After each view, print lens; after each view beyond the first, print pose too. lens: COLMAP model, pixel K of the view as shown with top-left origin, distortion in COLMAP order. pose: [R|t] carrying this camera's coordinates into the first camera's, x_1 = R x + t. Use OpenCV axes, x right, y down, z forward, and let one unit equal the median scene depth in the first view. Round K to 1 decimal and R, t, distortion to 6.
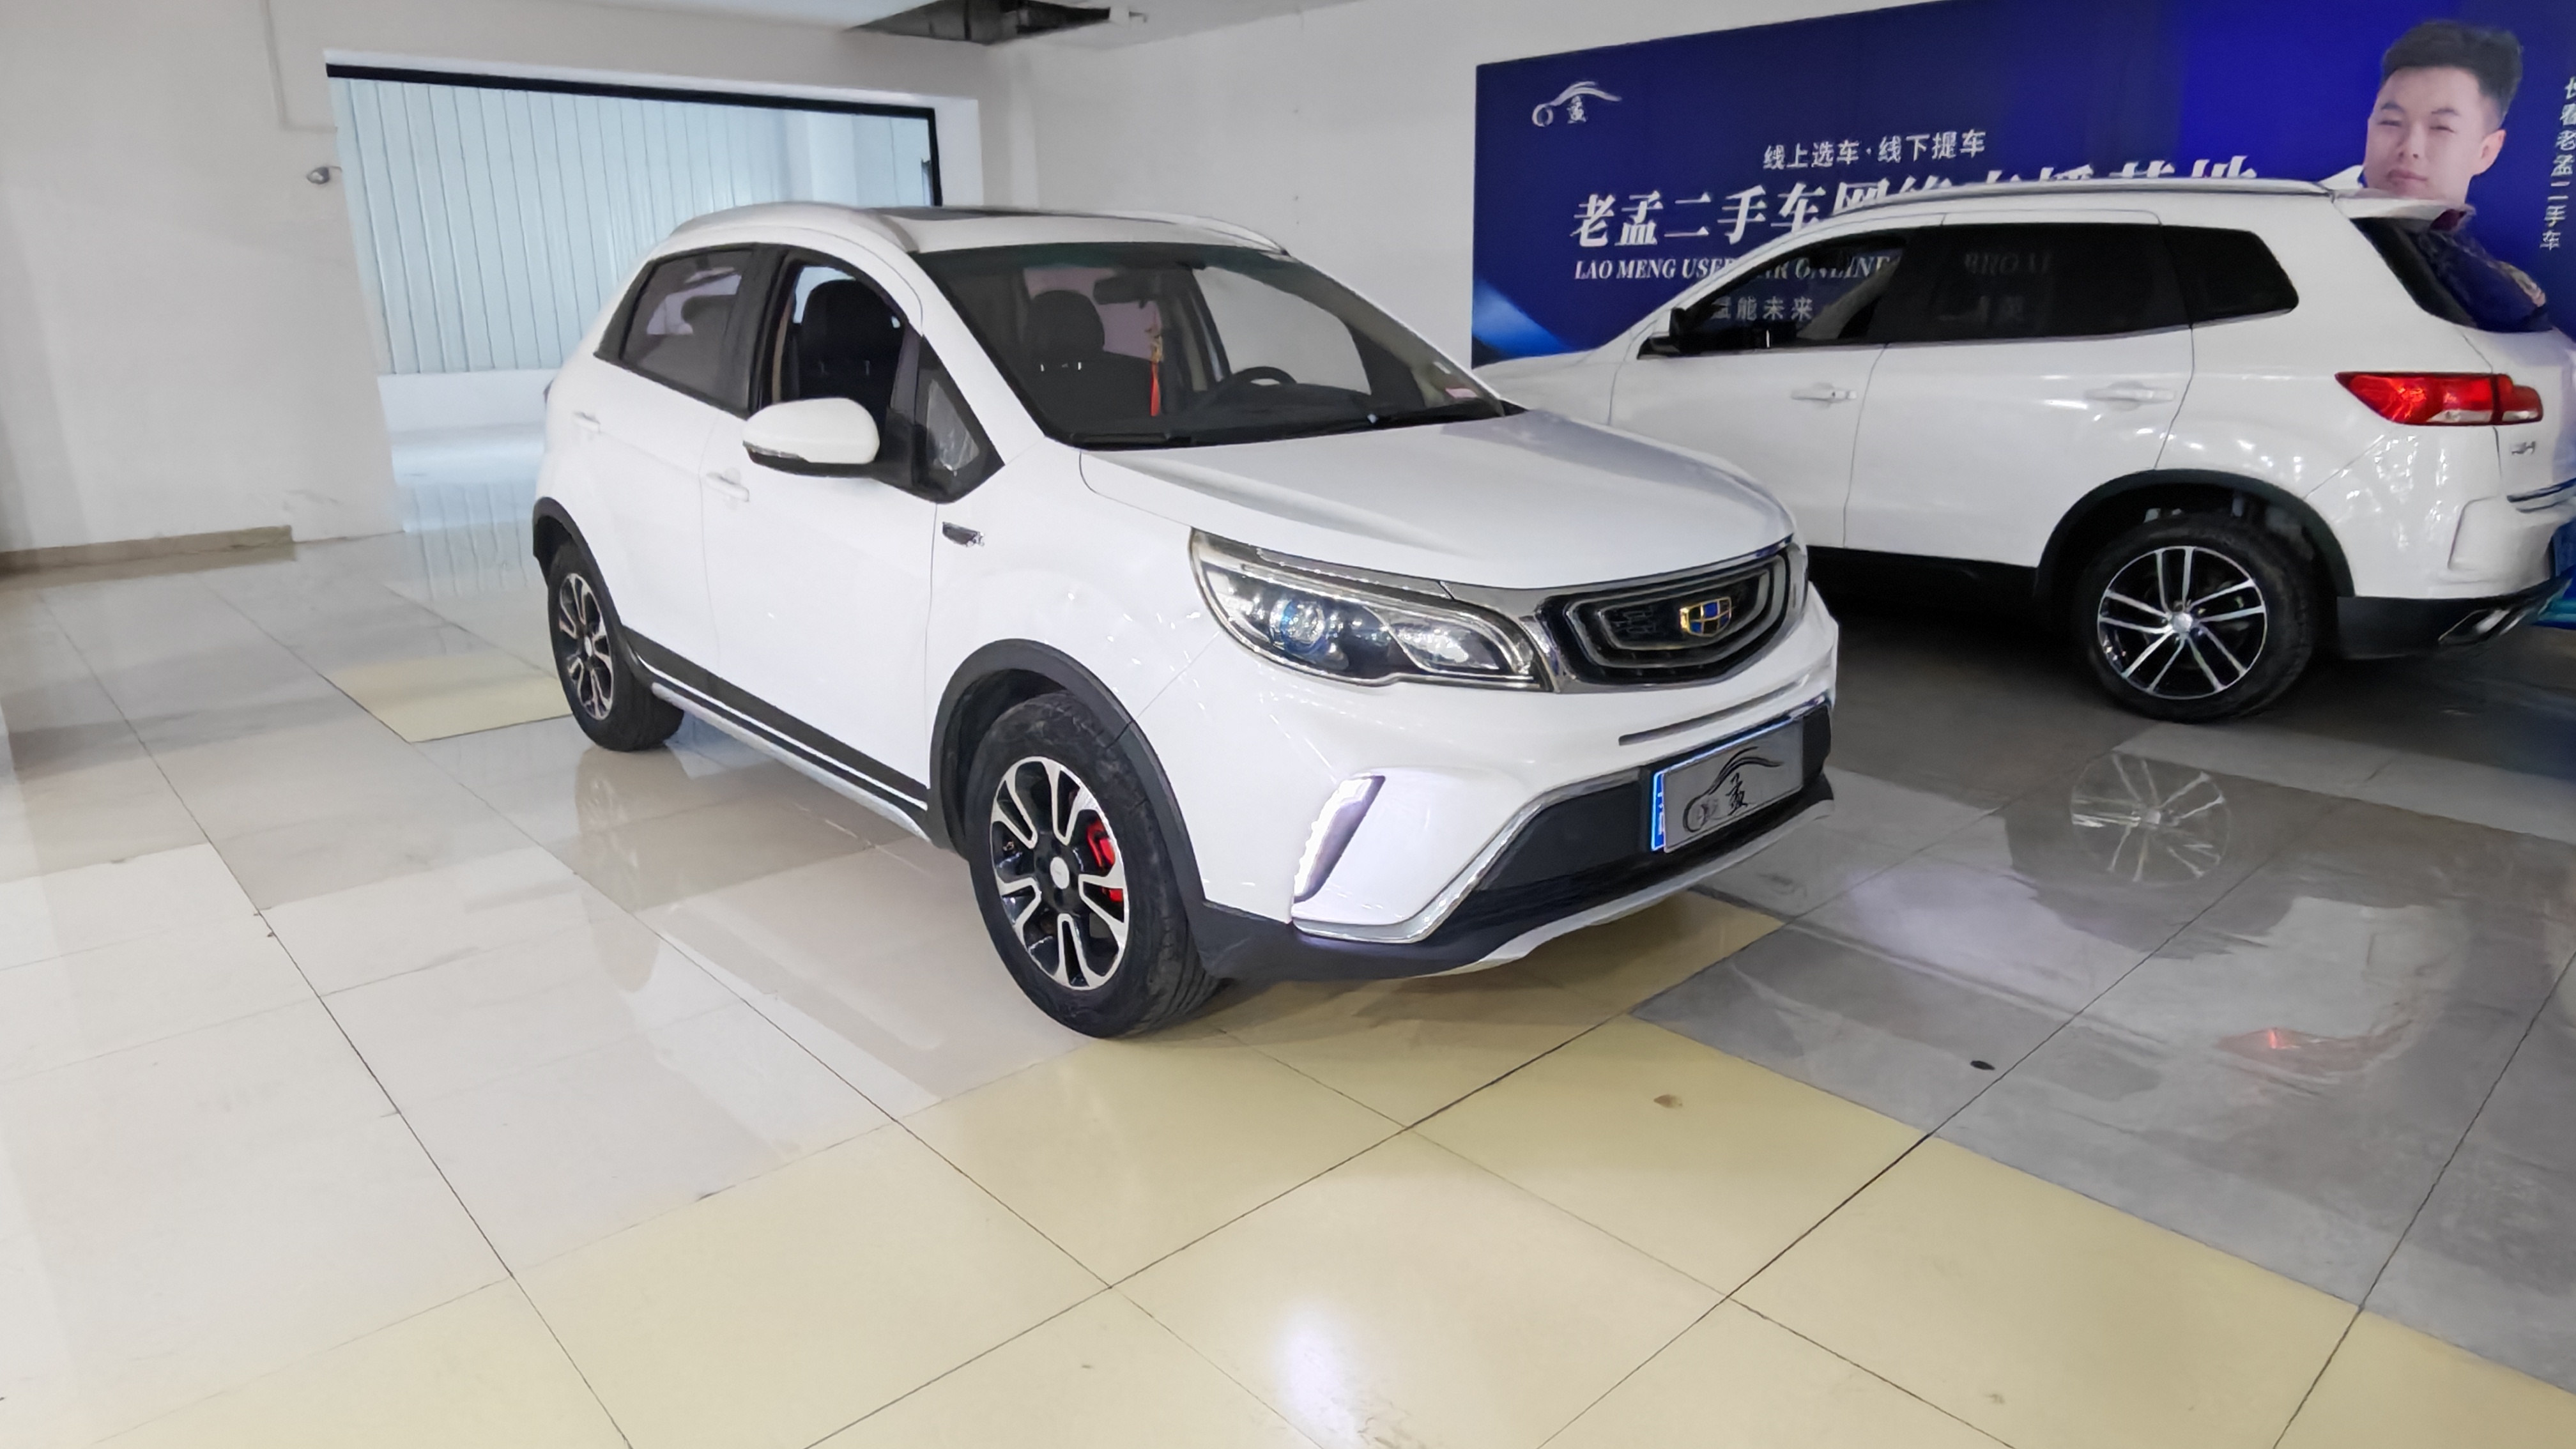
lens RADIAL K [[1522.7, 0, 1288.0], [0, 1522.7, 724.5], [0, 0, 1]] dist [0.000785, 0.000178]
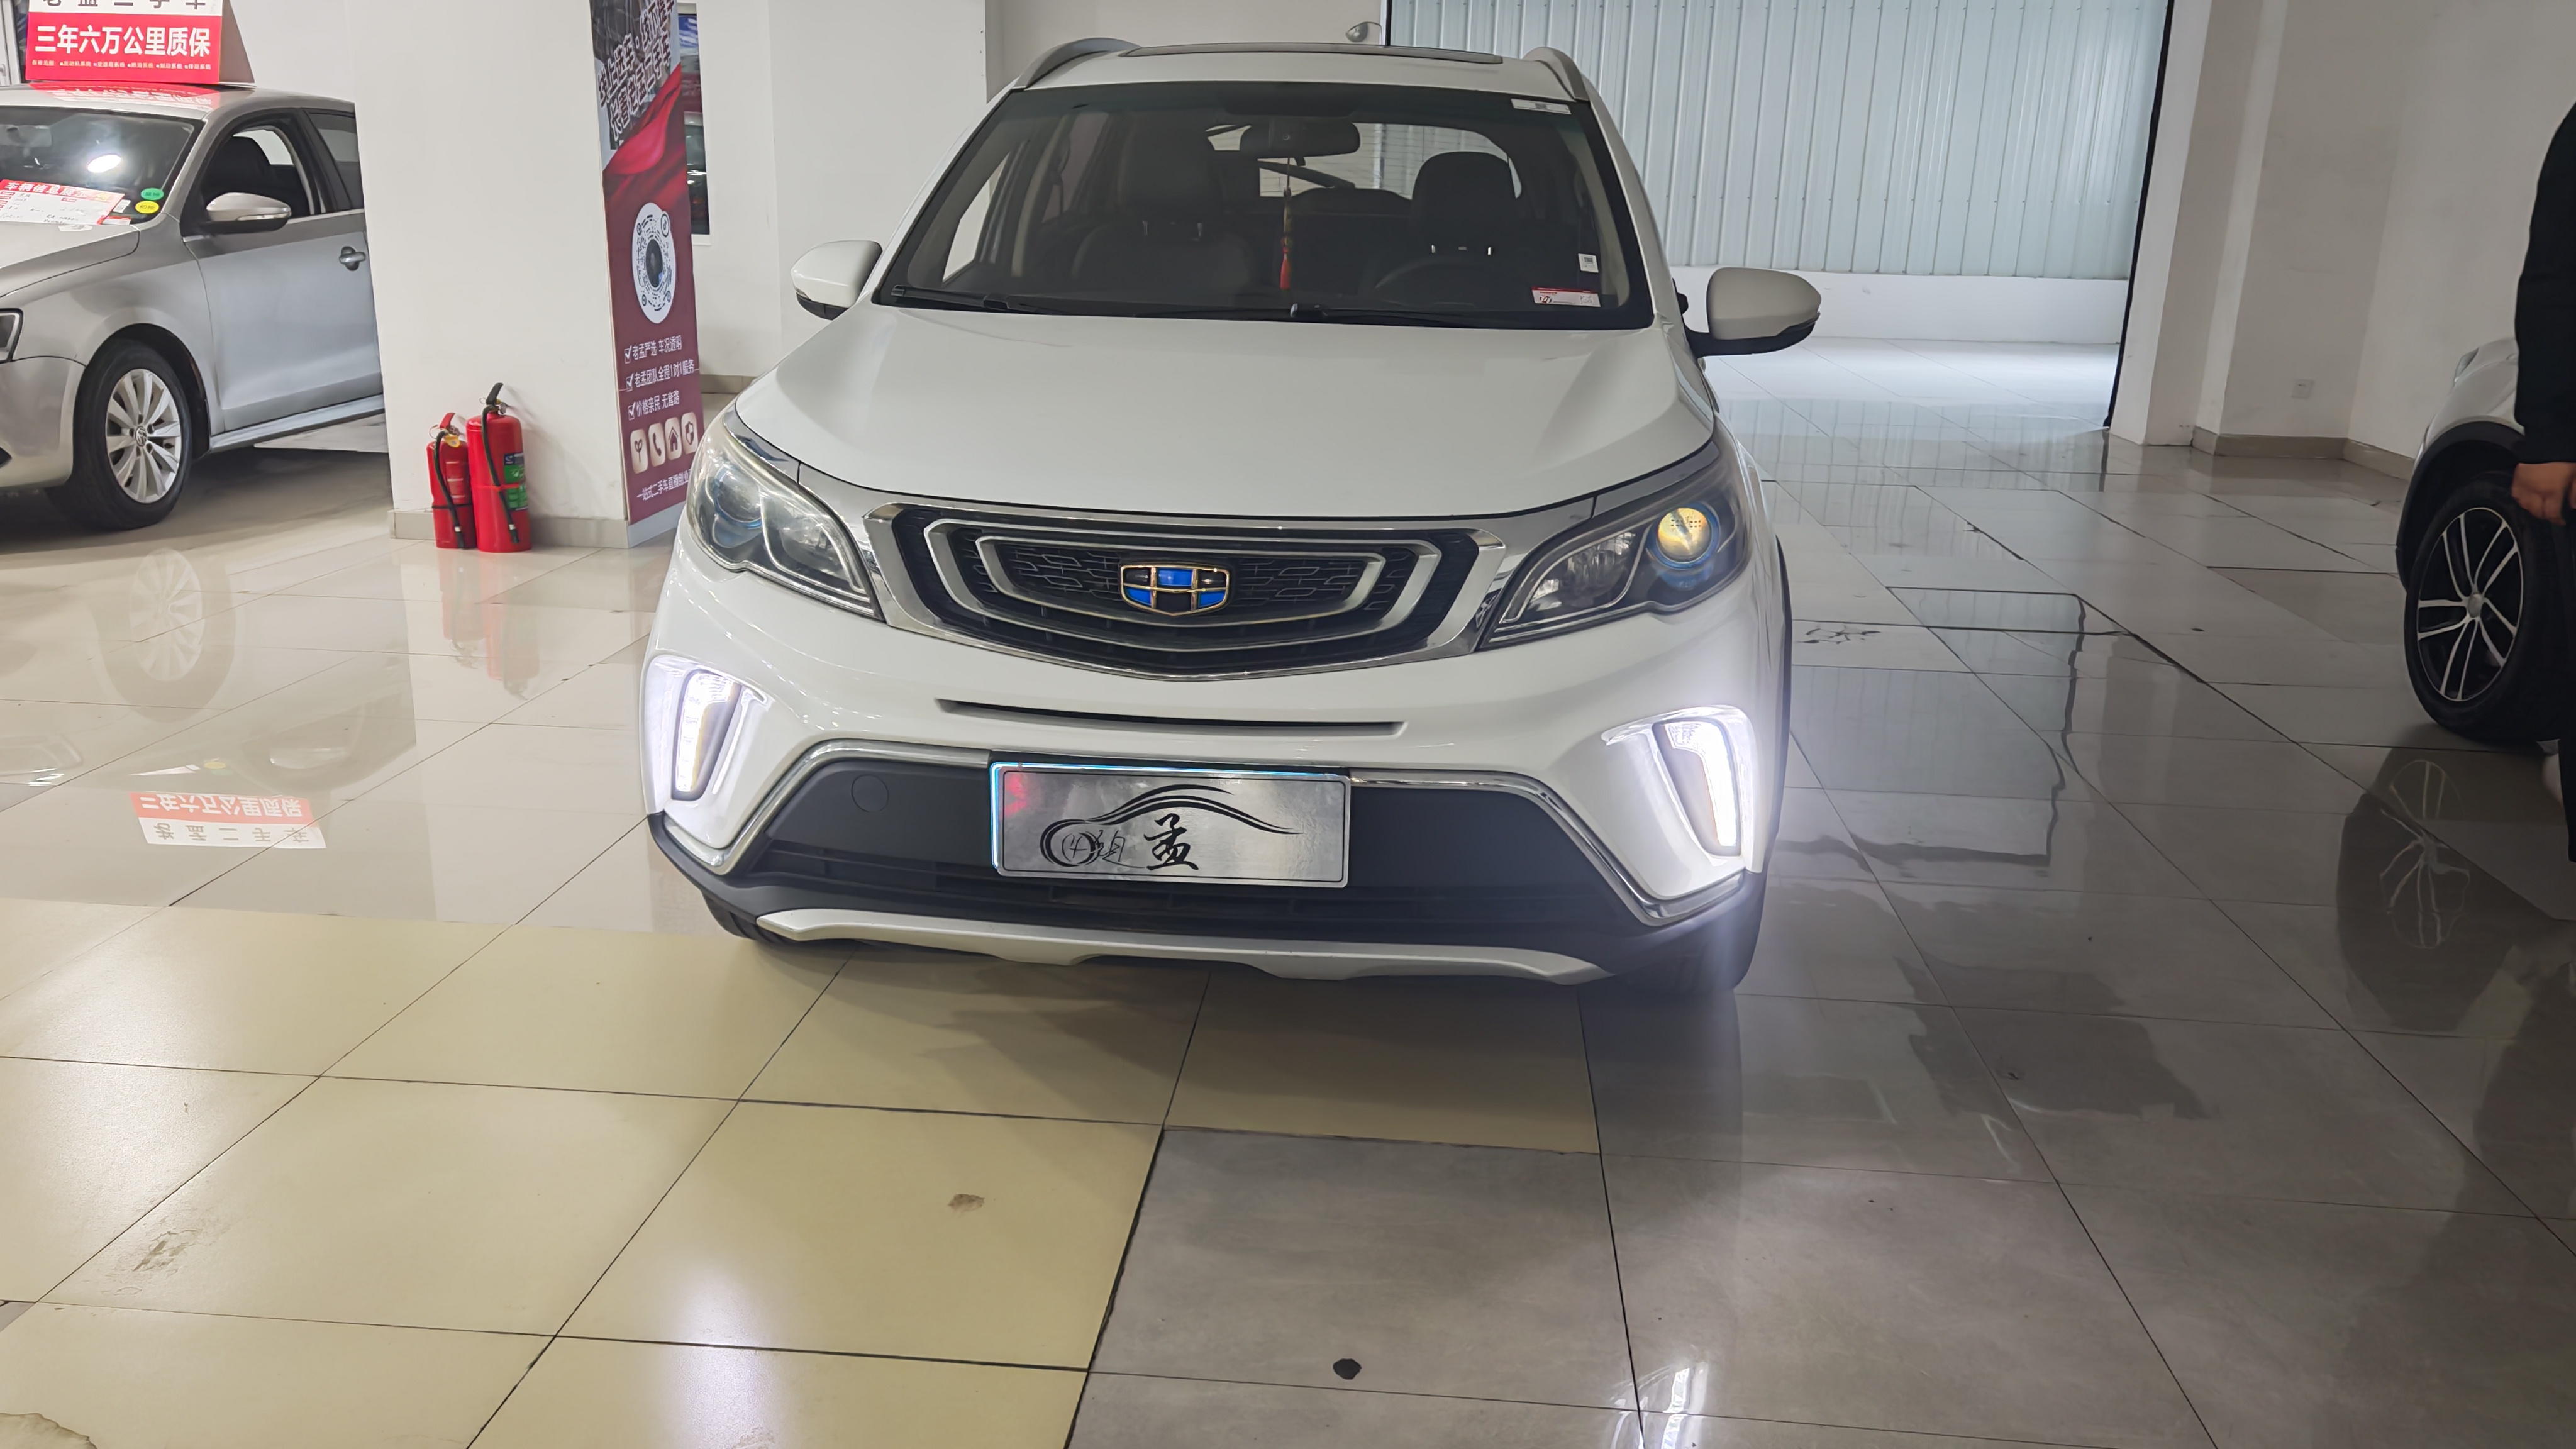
lens RADIAL K [[2037.1, 0, 1288.0], [0, 2037.1, 724.5], [0, 0, 1]] dist [0.088837, -0.107495]
pose [[0.677843, 0.221796, -0.700953, 0.995008], [-0.238565, 0.968175, 0.075651, -0.094486], [0.695425, 0.115943, 0.709183, 0.356135]]
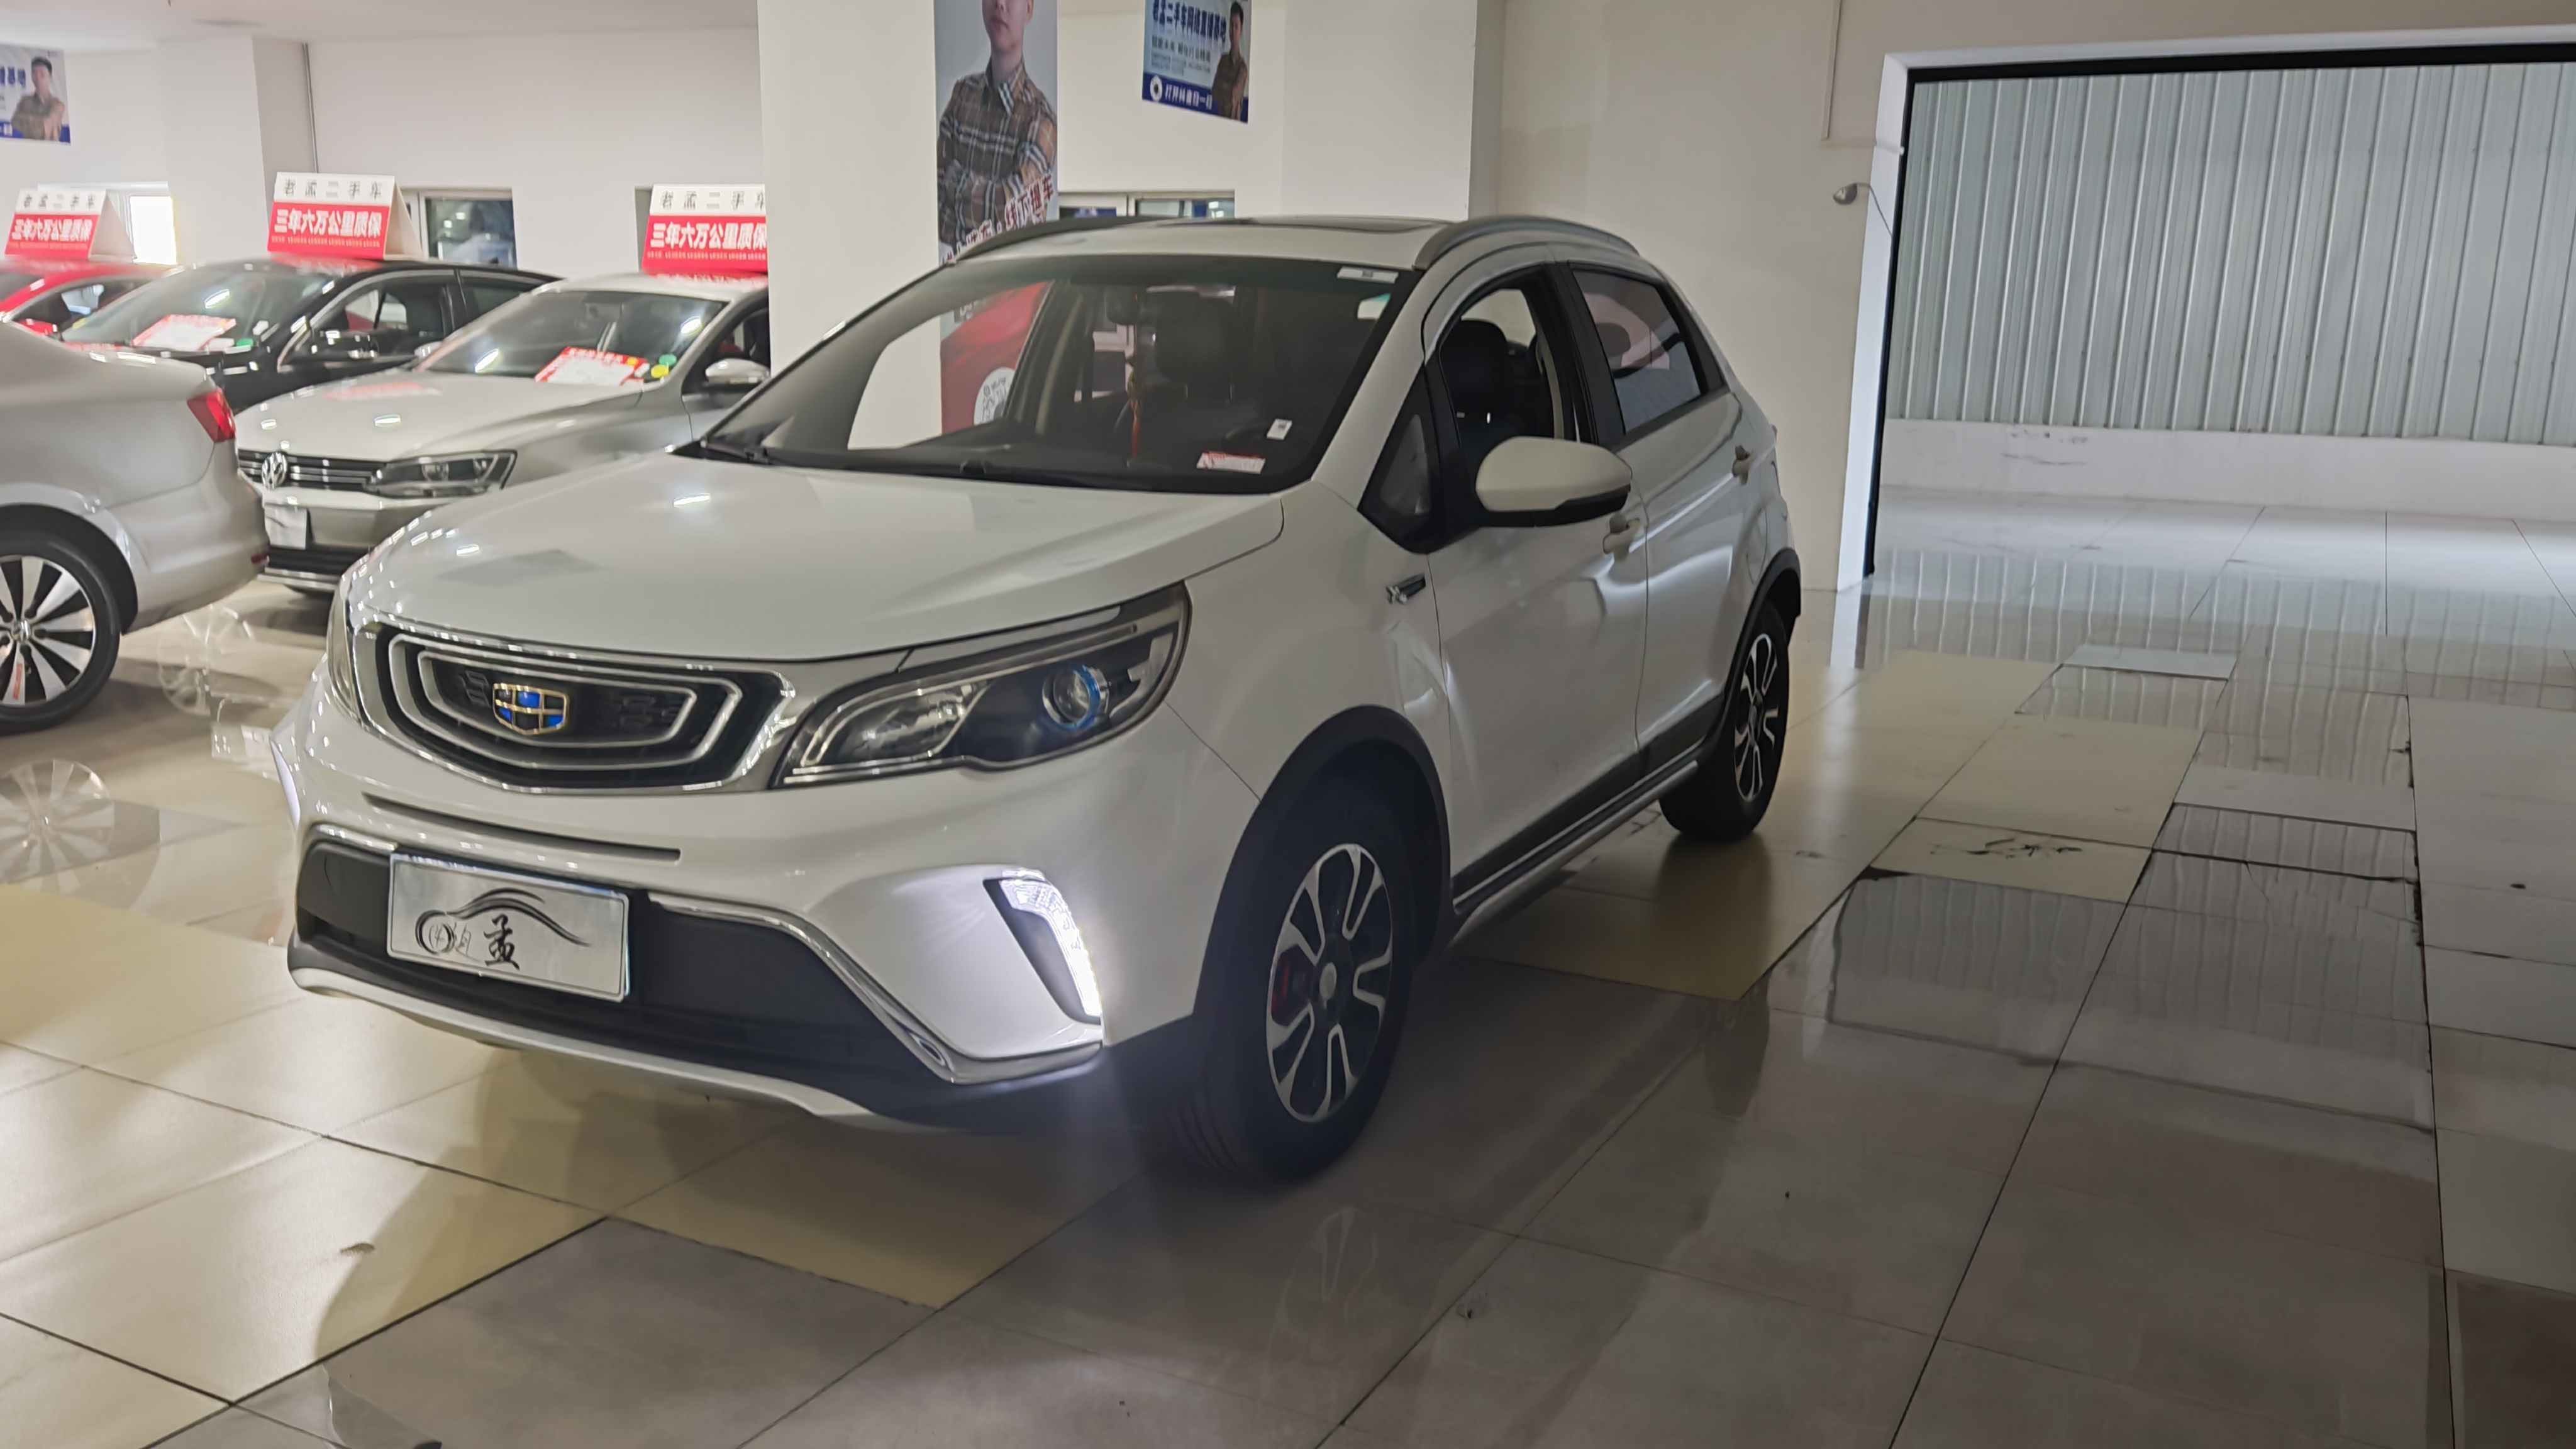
lens RADIAL K [[2037.1, 0, 1288.0], [0, 2037.1, 724.5], [0, 0, 1]] dist [0.088837, -0.107495]
pose [[0.336880, 0.205310, -0.918890, 1.377673], [-0.288062, 0.951614, 0.107014, -0.289054], [0.896400, 0.228646, 0.379721, 0.940692]]
